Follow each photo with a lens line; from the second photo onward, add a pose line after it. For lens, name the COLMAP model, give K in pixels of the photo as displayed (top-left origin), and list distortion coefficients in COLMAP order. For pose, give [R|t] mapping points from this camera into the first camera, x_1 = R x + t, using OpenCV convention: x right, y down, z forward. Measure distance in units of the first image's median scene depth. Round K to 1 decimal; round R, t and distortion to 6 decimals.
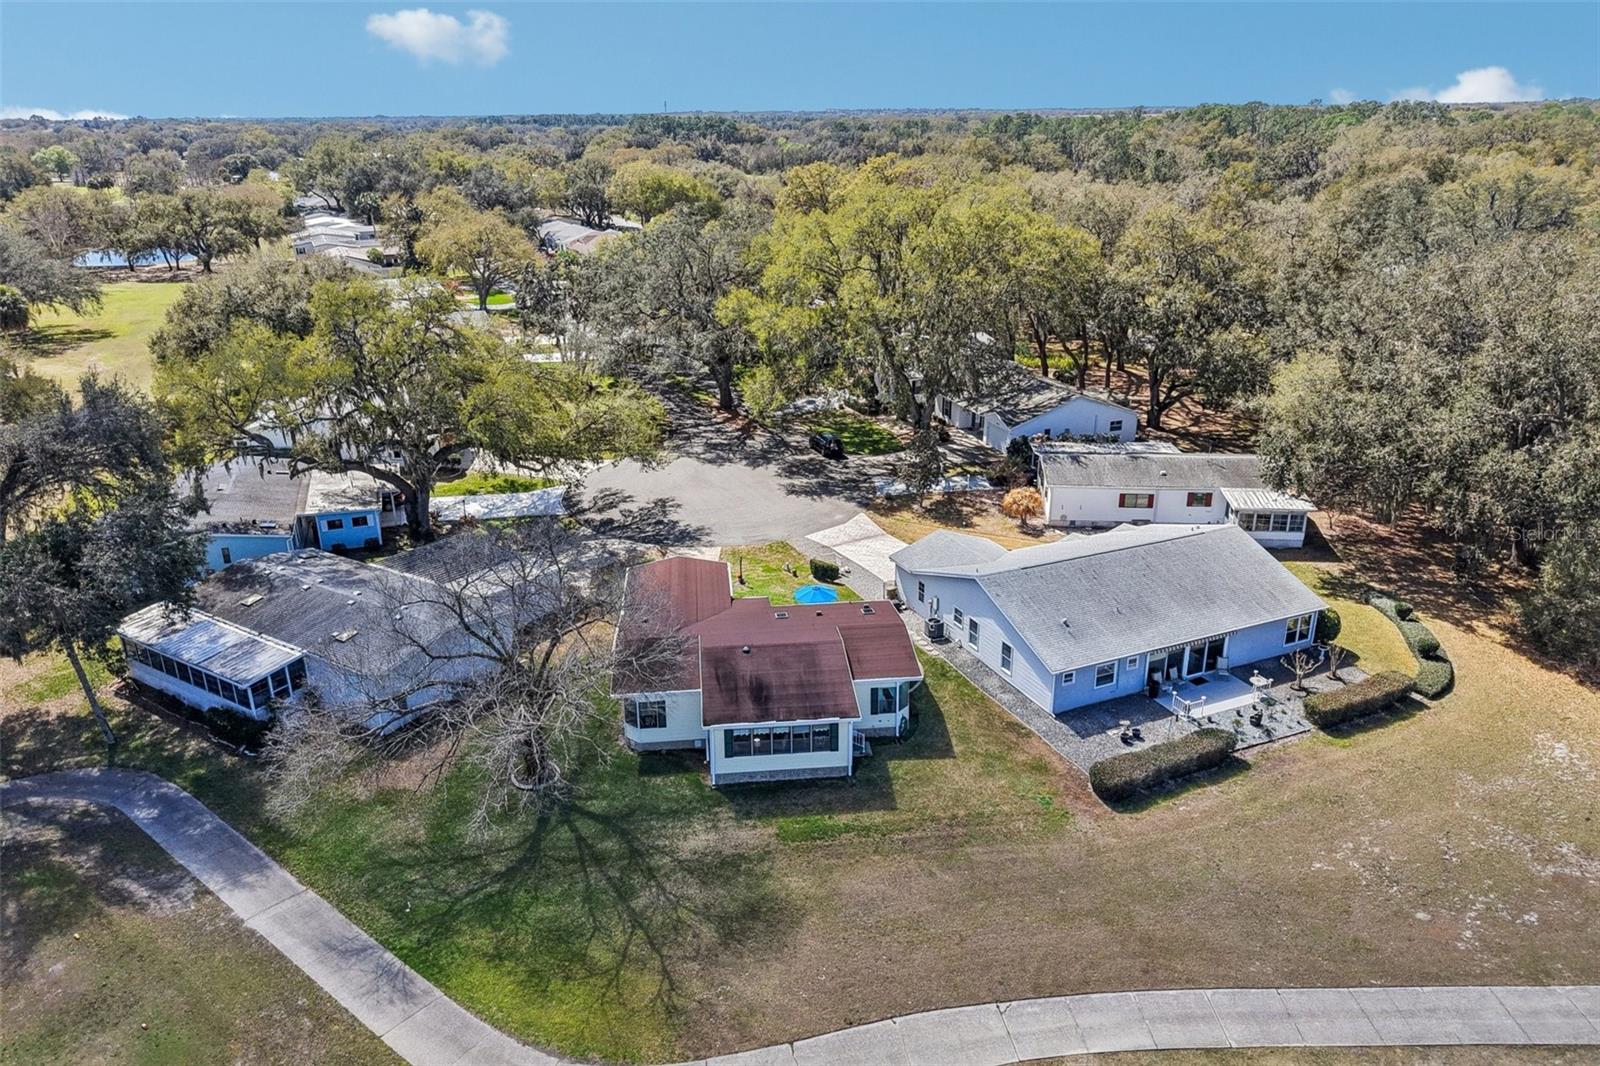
lens RADIAL K [[1062.8, 0, 800.0], [0, 1062.8, 533.0], [0, 0, 1]] dist [0.046587, -0.045043]
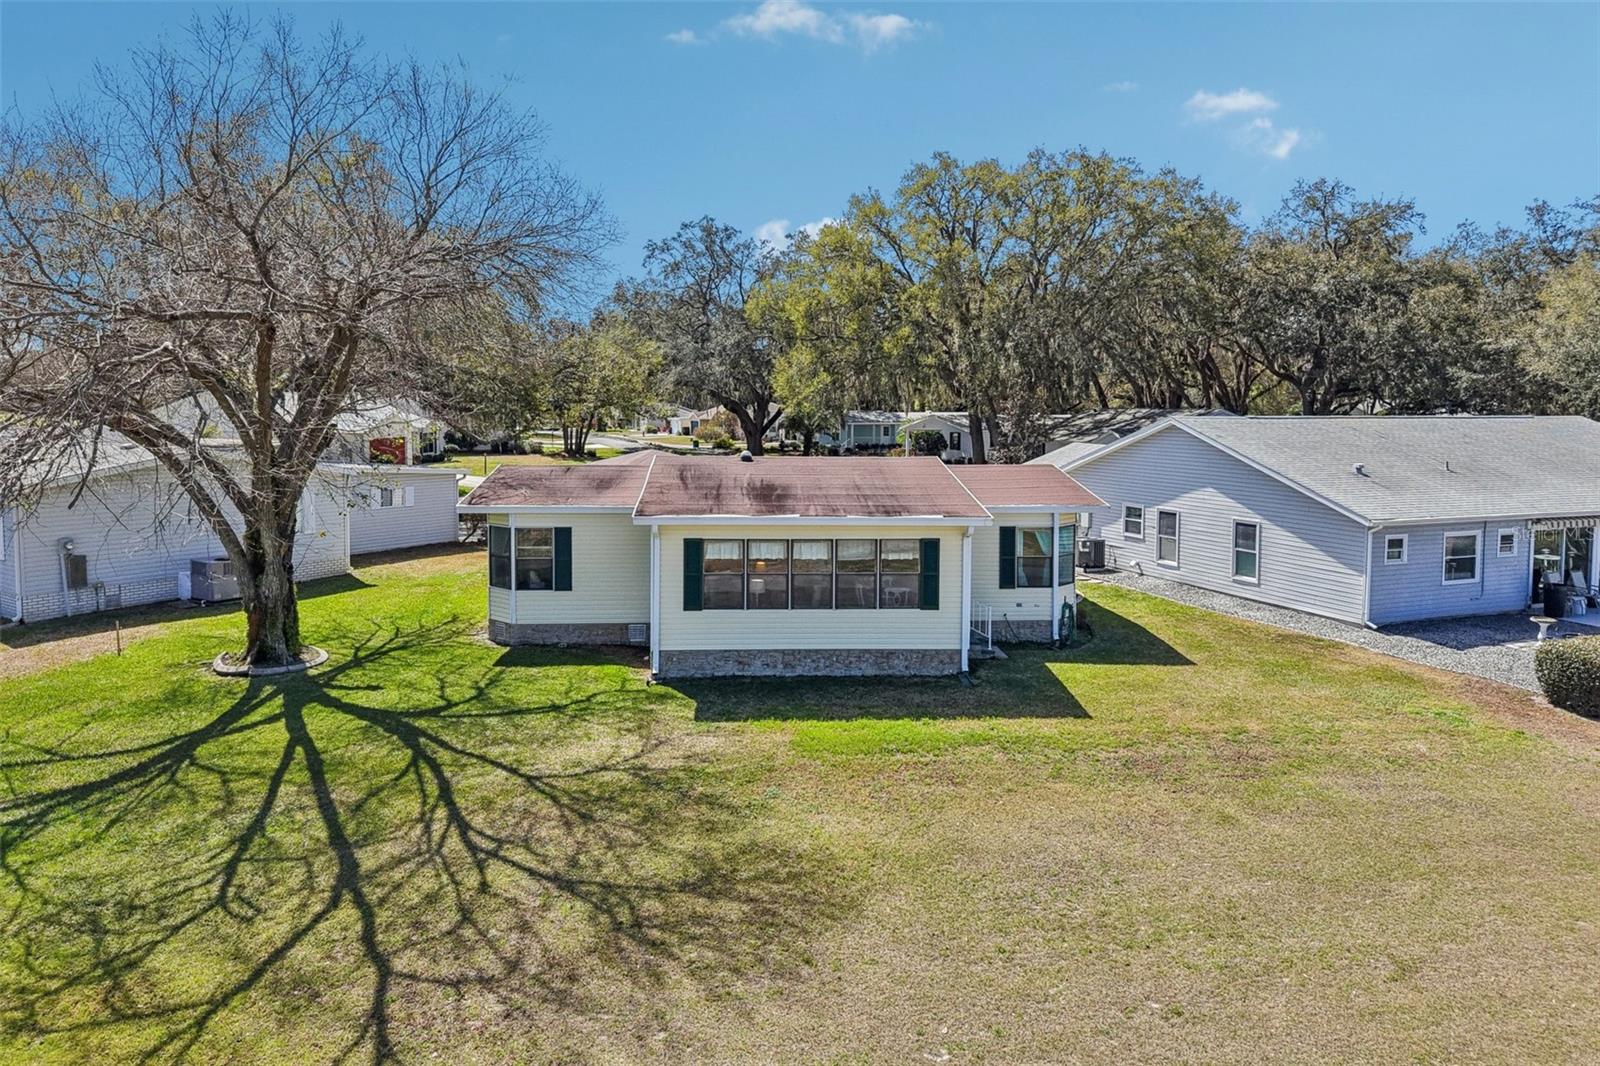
lens RADIAL K [[1062.8, 0, 800.0], [0, 1062.8, 533.0], [0, 0, 1]] dist [0.046587, -0.045043]
pose [[0.998974, 0.020747, -0.040257, -0.004857], [-0.029938, 0.969493, -0.243284, 0.285388], [0.033981, 0.244240, 0.969119, 0.566393]]
